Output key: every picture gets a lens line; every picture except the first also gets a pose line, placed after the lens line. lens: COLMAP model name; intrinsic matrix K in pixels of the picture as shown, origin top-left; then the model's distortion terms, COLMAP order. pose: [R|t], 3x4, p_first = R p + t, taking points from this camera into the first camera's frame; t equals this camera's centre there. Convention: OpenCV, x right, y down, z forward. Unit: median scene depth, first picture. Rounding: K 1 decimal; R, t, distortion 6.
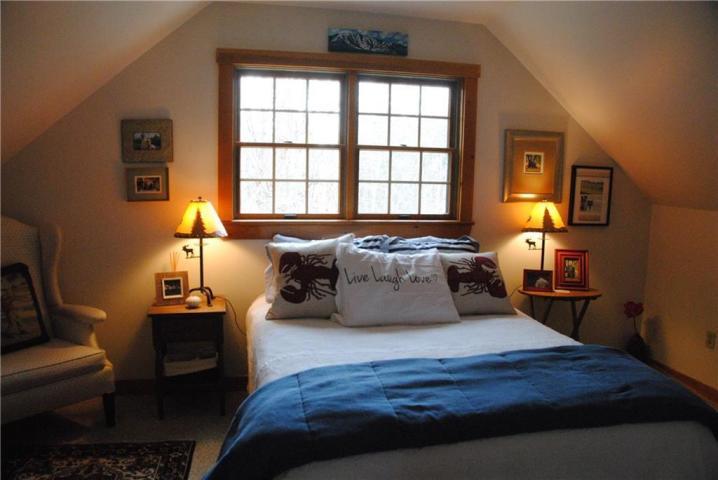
lens RADIAL K [[562.3, 0, 353.8], [0, 562.3, 247.3], [0, 0, 1]] dist [-0.154287, 0.105765]
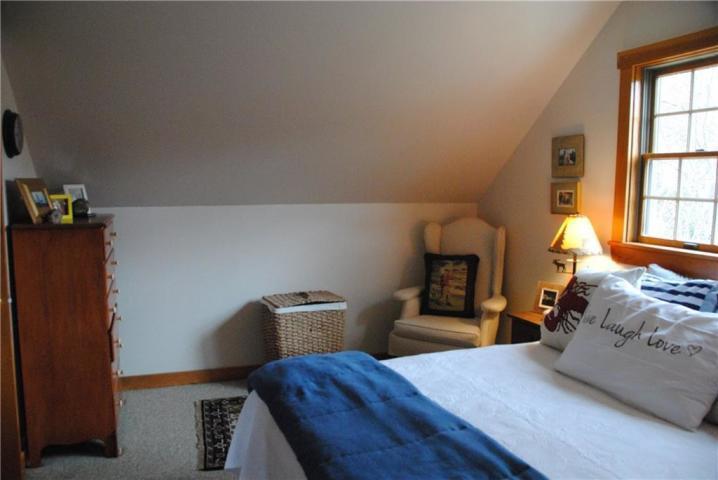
lens RADIAL K [[562.3, 0, 354.5], [0, 562.3, 243.1], [0, 0, 1]] dist [-0.154287, 0.105765]
pose [[0.136427, 0.091685, -0.986398, 0.600864], [-0.148479, 0.986353, 0.071145, -0.045957], [0.979460, 0.136753, 0.148178, 0.466057]]
